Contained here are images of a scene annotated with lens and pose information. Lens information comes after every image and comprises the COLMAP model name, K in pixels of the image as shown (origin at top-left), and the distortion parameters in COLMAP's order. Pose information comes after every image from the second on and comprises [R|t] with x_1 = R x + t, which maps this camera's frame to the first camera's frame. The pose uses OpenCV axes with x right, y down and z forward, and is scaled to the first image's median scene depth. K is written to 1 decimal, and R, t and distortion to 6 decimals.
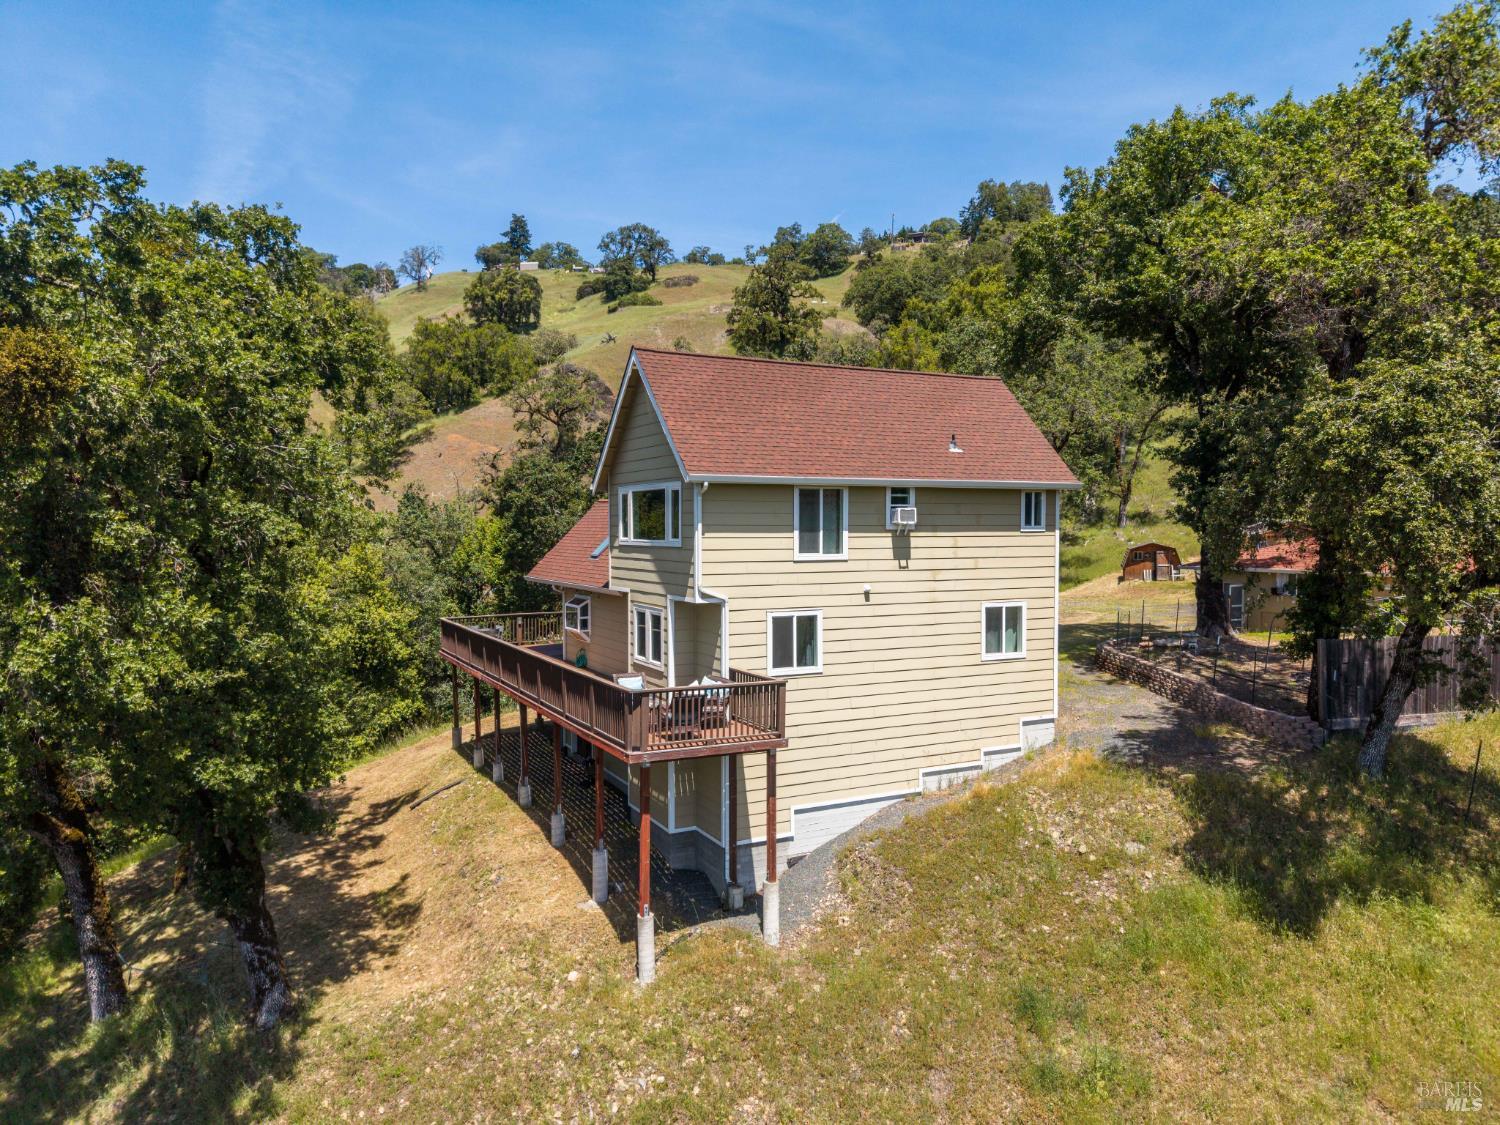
lens RADIAL K [[1006.4, 0, 739.4], [0, 1006.4, 564.3], [0, 0, 1]] dist [0.025839, -0.021300]
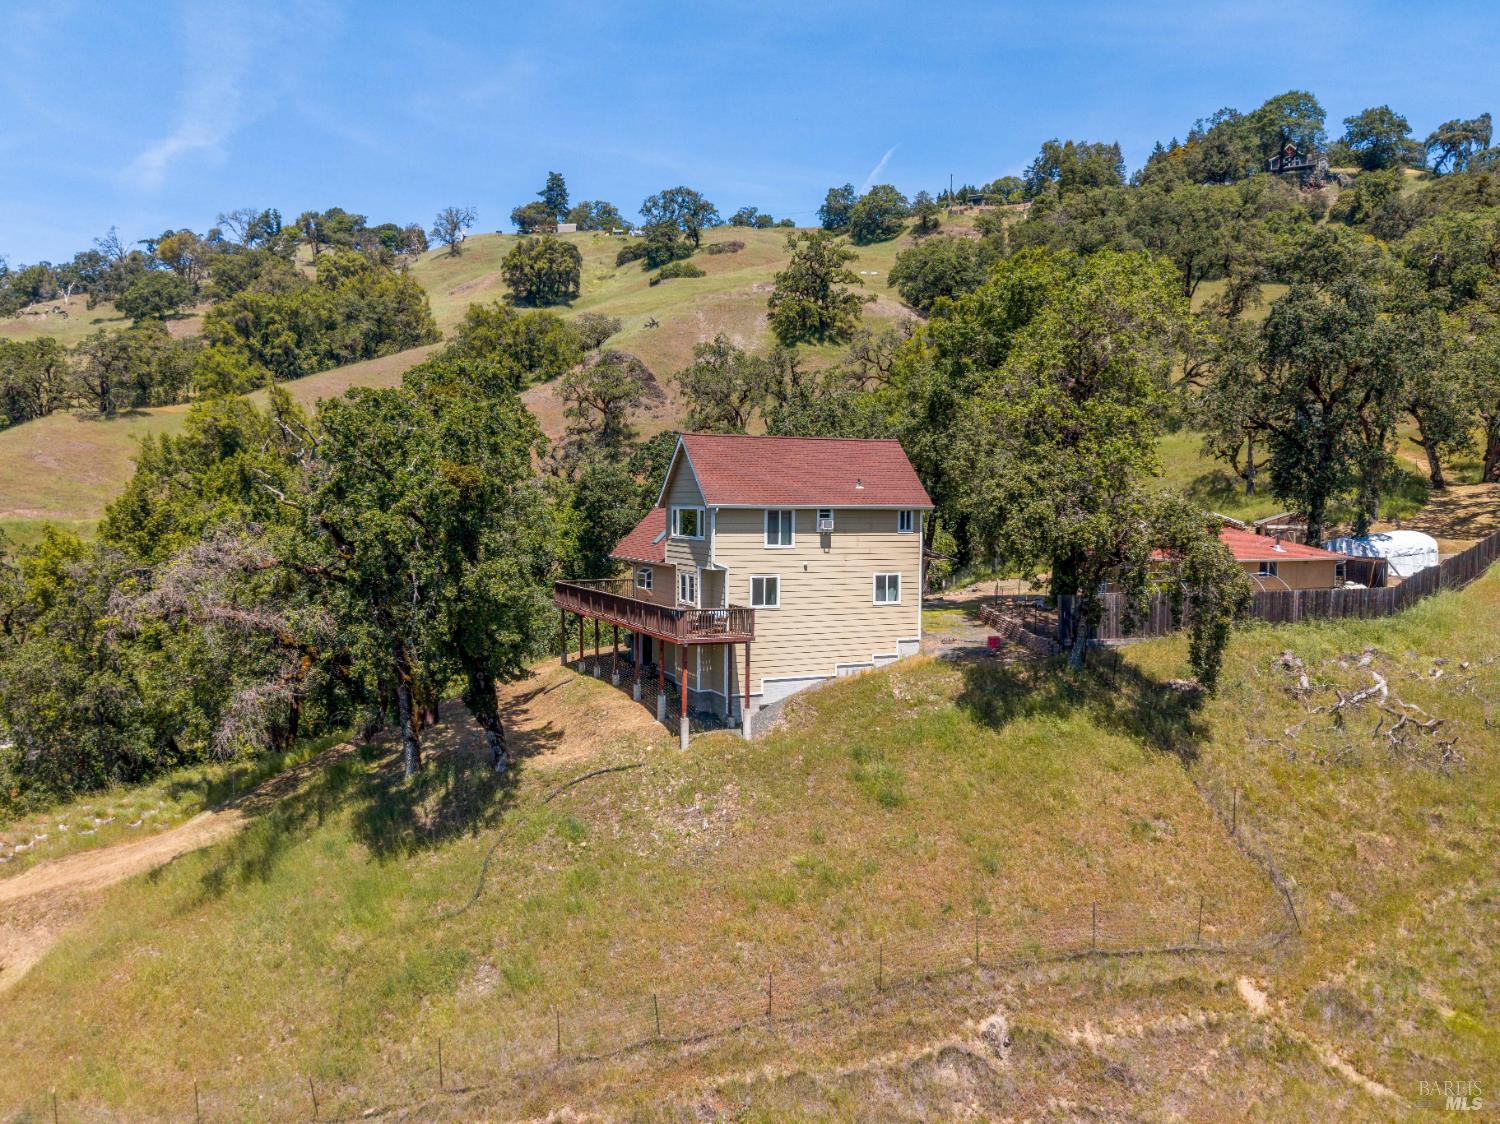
lens RADIAL K [[1127.3, 0, 762.4], [0, 1127.3, 554.7], [0, 0, 1]] dist [0.025799, -0.013788]
pose [[0.999629, 0.011909, -0.024515, 0.089886], [-0.011672, 0.999884, 0.009800, -0.011057], [0.024629, -0.009511, 0.999651, -0.979702]]
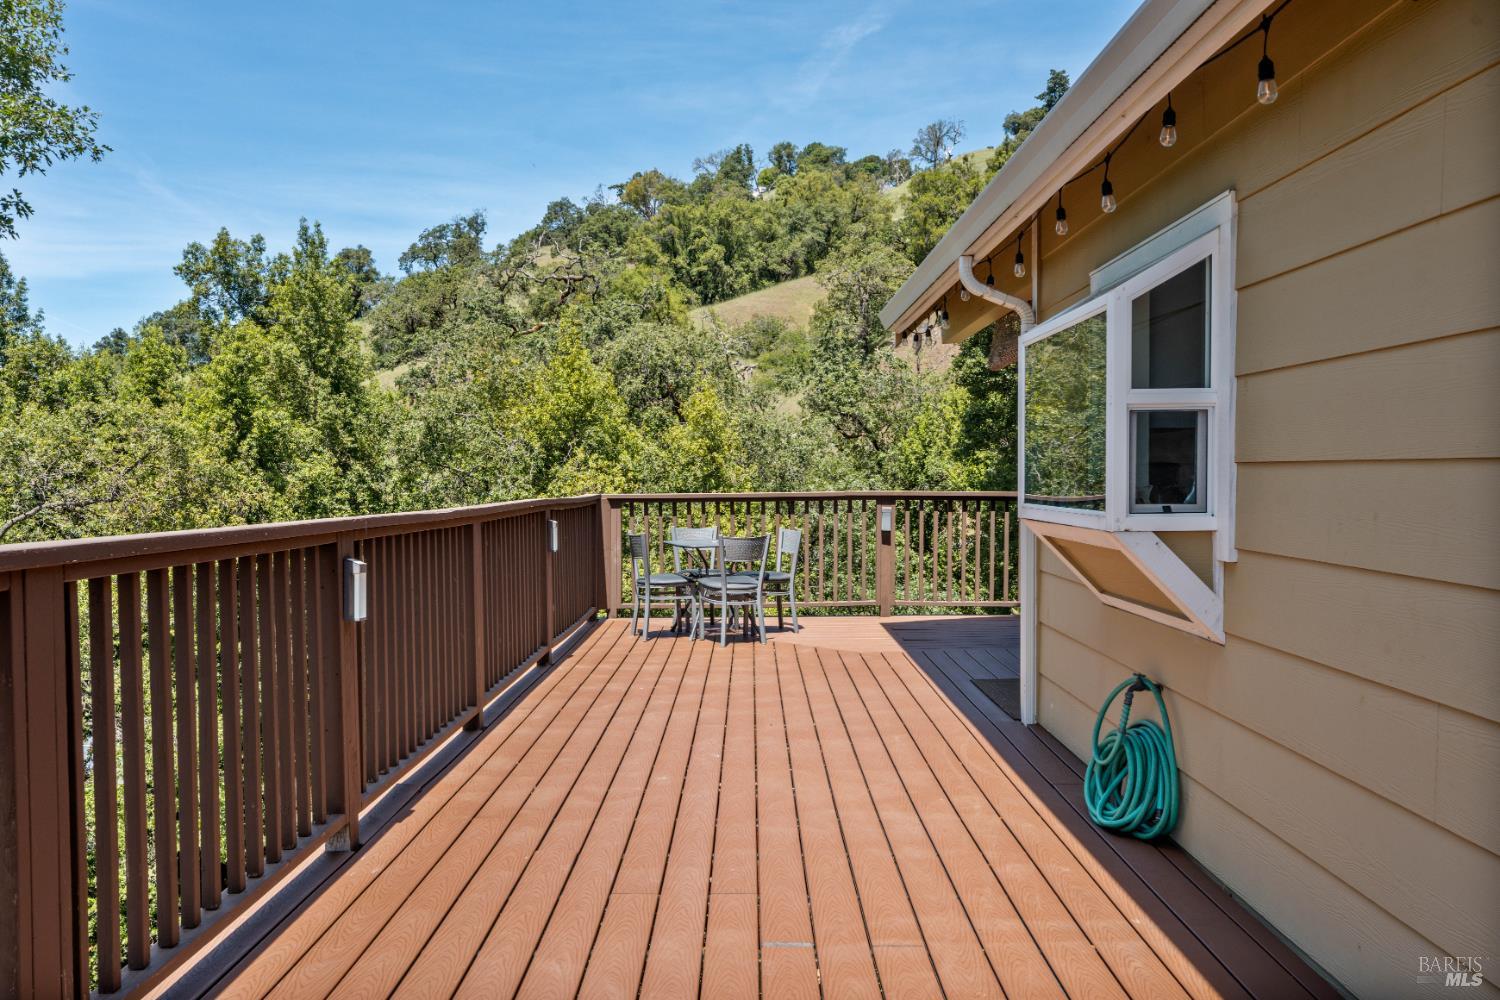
lens RADIAL K [[1181.9, 0, 744.0], [0, 1181.9, 498.8], [0, 0, 1]] dist [-0.006796, 0.001364]
pose [[0.890096, 0.014127, -0.455555, -0.156397], [-0.019474, 0.999786, -0.007045, 0.074716], [0.455357, 0.015142, 0.890180, 0.990956]]
